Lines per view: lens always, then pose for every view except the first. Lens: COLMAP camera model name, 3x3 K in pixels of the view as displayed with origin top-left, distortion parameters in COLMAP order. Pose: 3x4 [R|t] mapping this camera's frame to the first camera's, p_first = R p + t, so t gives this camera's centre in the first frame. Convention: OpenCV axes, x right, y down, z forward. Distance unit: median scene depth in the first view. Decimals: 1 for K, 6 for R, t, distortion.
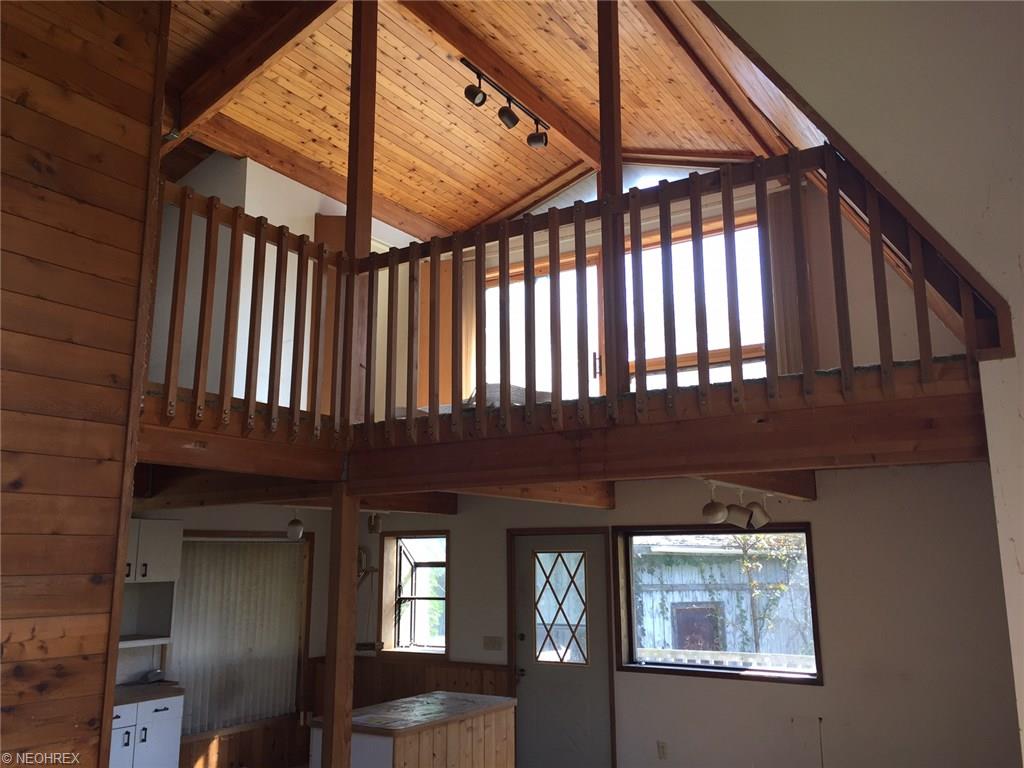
lens RADIAL K [[878.8, 0, 517.1], [0, 878.8, 377.2], [0, 0, 1]] dist [0.084701, -0.119052]
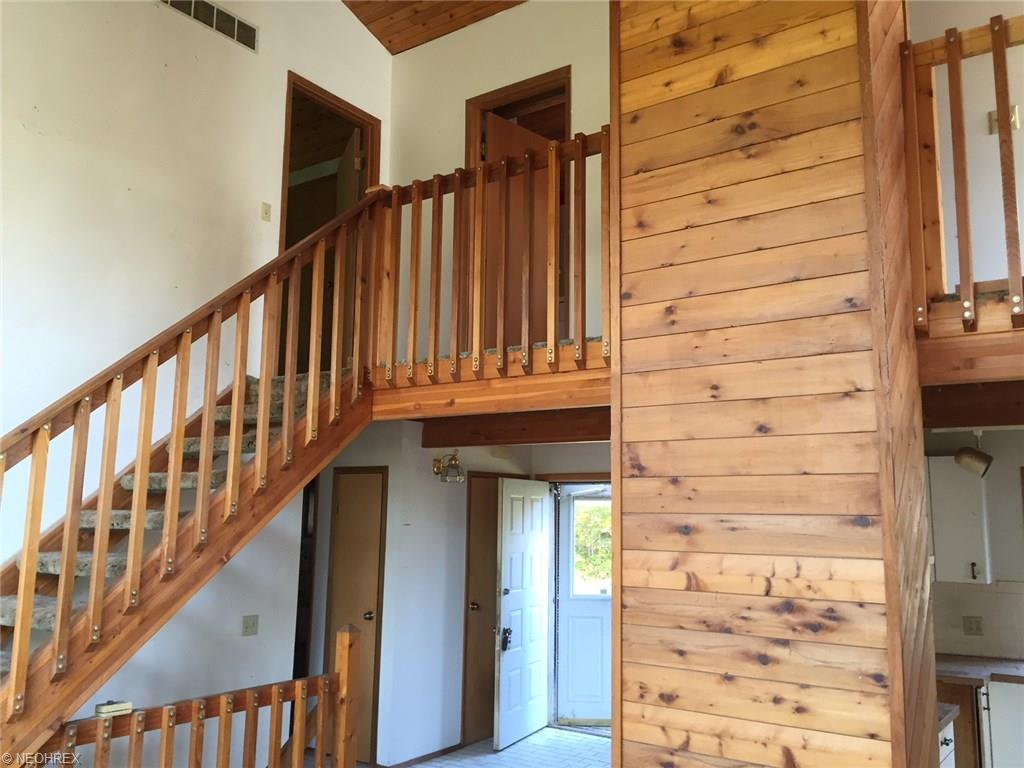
lens RADIAL K [[878.8, 0, 517.1], [0, 878.8, 377.2], [0, 0, 1]] dist [0.084701, -0.119052]
pose [[-0.066389, -0.145019, -0.987199, 0.370924], [0.197970, 0.967798, -0.155483, 0.122964], [0.977957, -0.205759, -0.035542, 0.565515]]
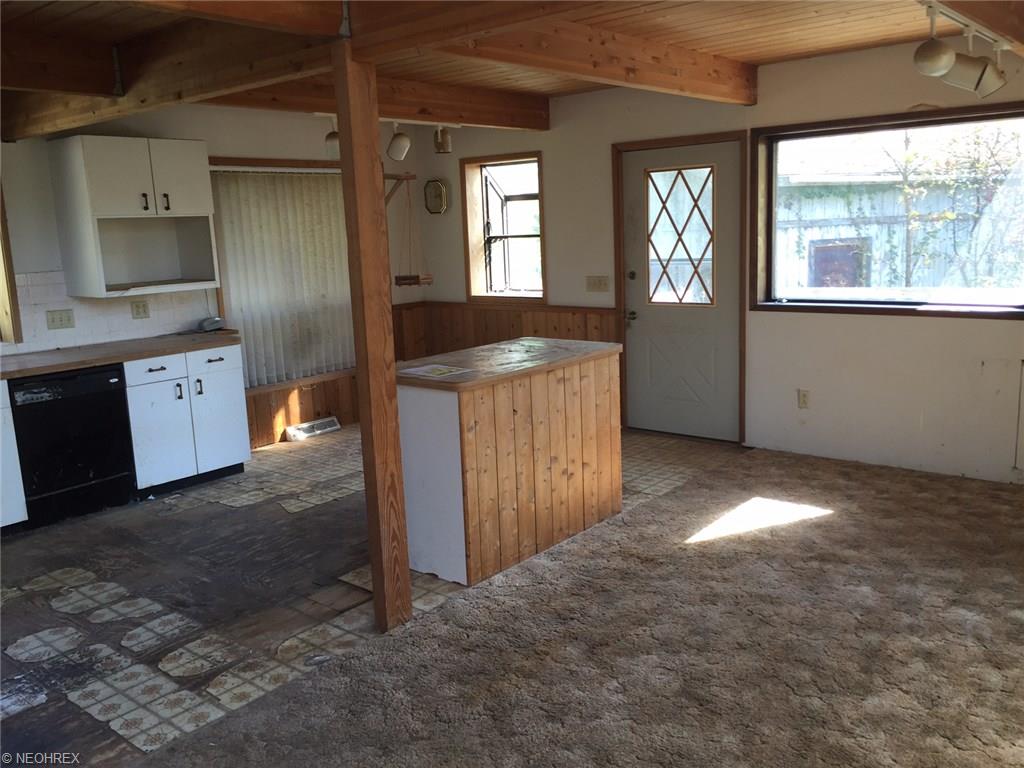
lens RADIAL K [[878.8, 0, 517.1], [0, 878.8, 377.2], [0, 0, 1]] dist [0.084701, -0.119052]
pose [[0.990394, -0.009489, -0.137946, 0.011625], [0.060387, 0.927155, 0.369779, 0.070503], [0.124388, -0.374558, 0.918822, 0.192462]]
